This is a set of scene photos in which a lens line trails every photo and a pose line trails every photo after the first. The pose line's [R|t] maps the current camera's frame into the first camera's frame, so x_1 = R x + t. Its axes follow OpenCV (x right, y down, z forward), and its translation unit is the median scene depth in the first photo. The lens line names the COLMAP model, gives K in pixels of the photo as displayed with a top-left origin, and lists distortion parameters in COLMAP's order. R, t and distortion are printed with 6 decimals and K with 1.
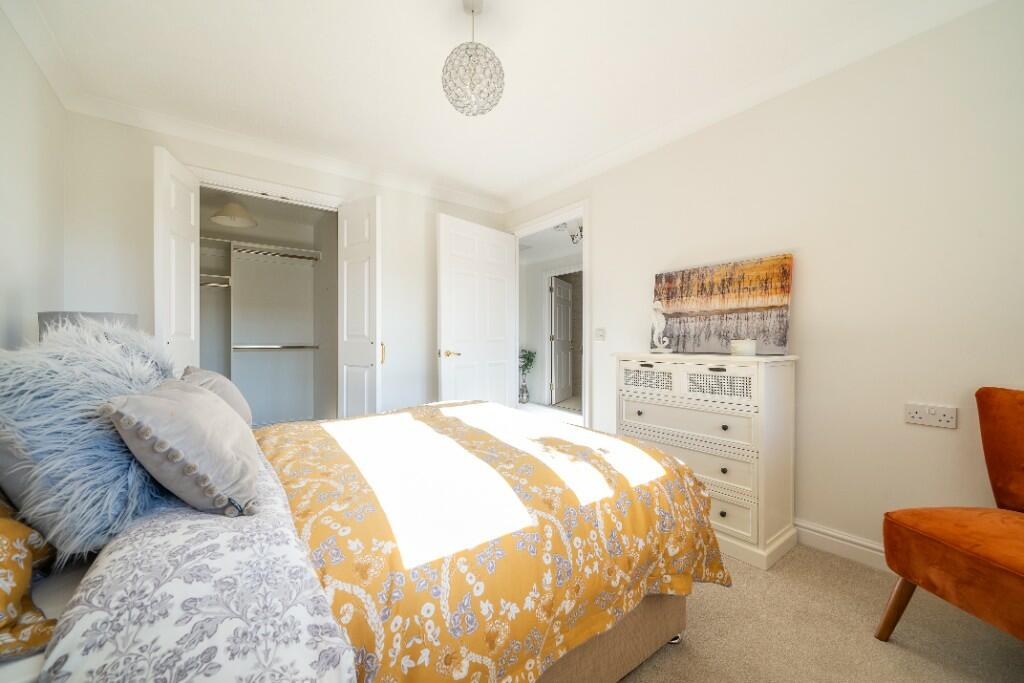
lens RADIAL K [[393.1, 0, 505.5], [0, 393.1, 340.6], [0, 0, 1]] dist [-0.002297, -0.000244]
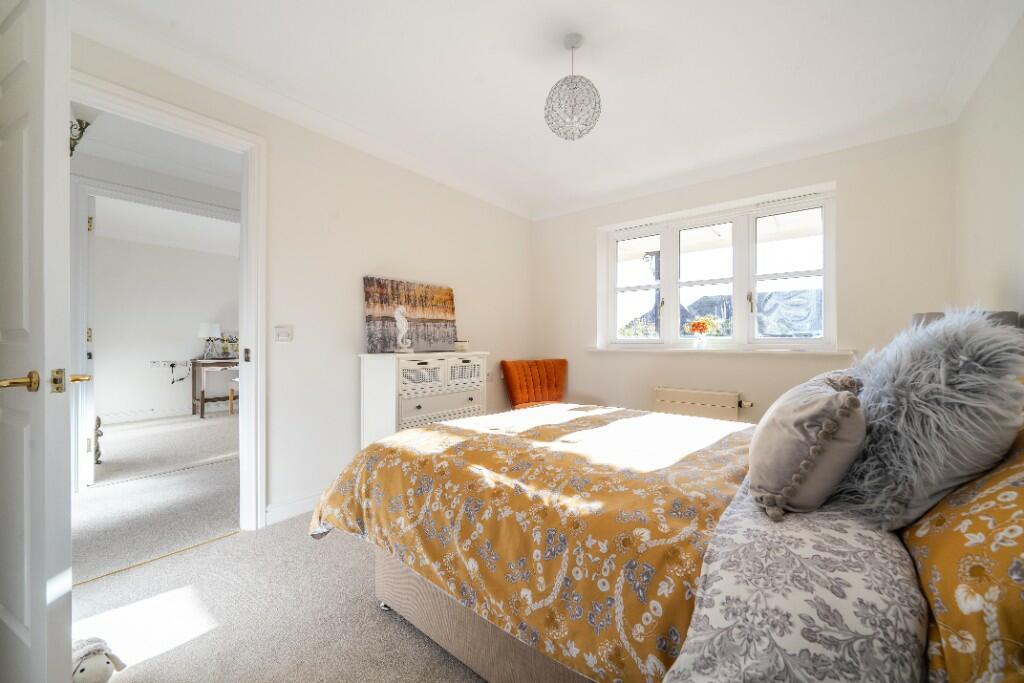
lens RADIAL K [[393.1, 0, 505.5], [0, 393.1, 340.6], [0, 0, 1]] dist [-0.002297, -0.000244]
pose [[-0.298195, 0.004720, 0.954493, -0.817156], [0.003025, 0.999987, -0.004000, 0.002395], [-0.954500, 0.001694, -0.298206, 1.141007]]
